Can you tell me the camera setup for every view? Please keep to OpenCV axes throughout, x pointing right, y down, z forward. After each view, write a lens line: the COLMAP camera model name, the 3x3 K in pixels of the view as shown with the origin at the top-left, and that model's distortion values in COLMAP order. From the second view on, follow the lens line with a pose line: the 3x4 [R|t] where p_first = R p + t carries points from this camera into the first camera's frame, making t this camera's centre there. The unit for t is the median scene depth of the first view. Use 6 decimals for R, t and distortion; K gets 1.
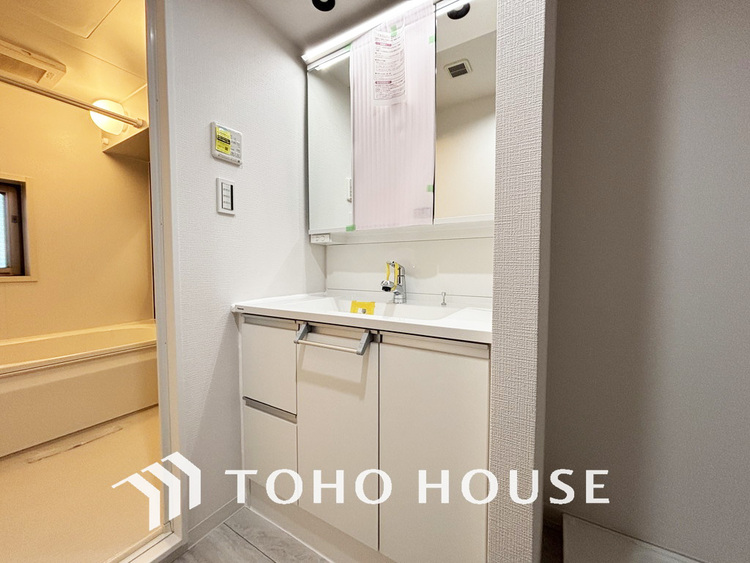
lens RADIAL K [[301.6, 0, 373.8], [0, 301.6, 283.1], [0, 0, 1]] dist [0.001723, 0.000046]
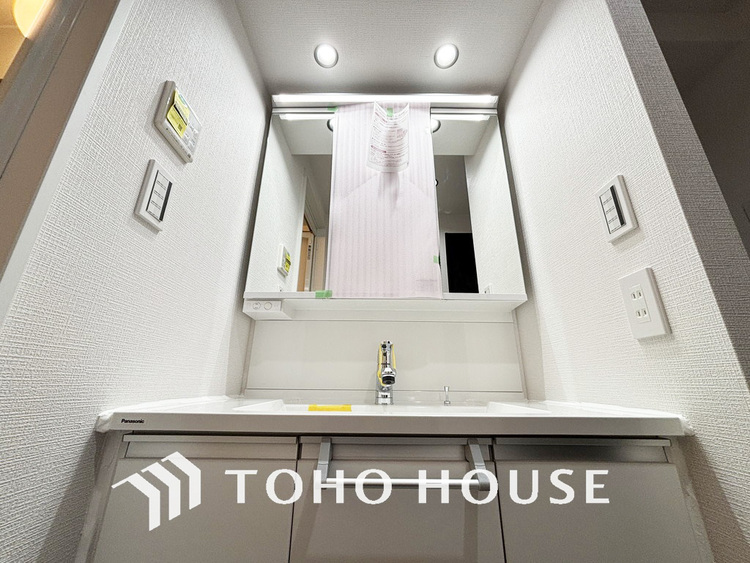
lens RADIAL K [[301.6, 0, 373.9], [0, 301.6, 280.9], [0, 0, 1]] dist [0.001723, 0.000046]
pose [[0.855574, 0.172776, 0.487998, -0.375052], [0.014898, 0.934054, -0.356821, 0.054202], [-0.517466, 0.312557, 0.796578, 0.394256]]
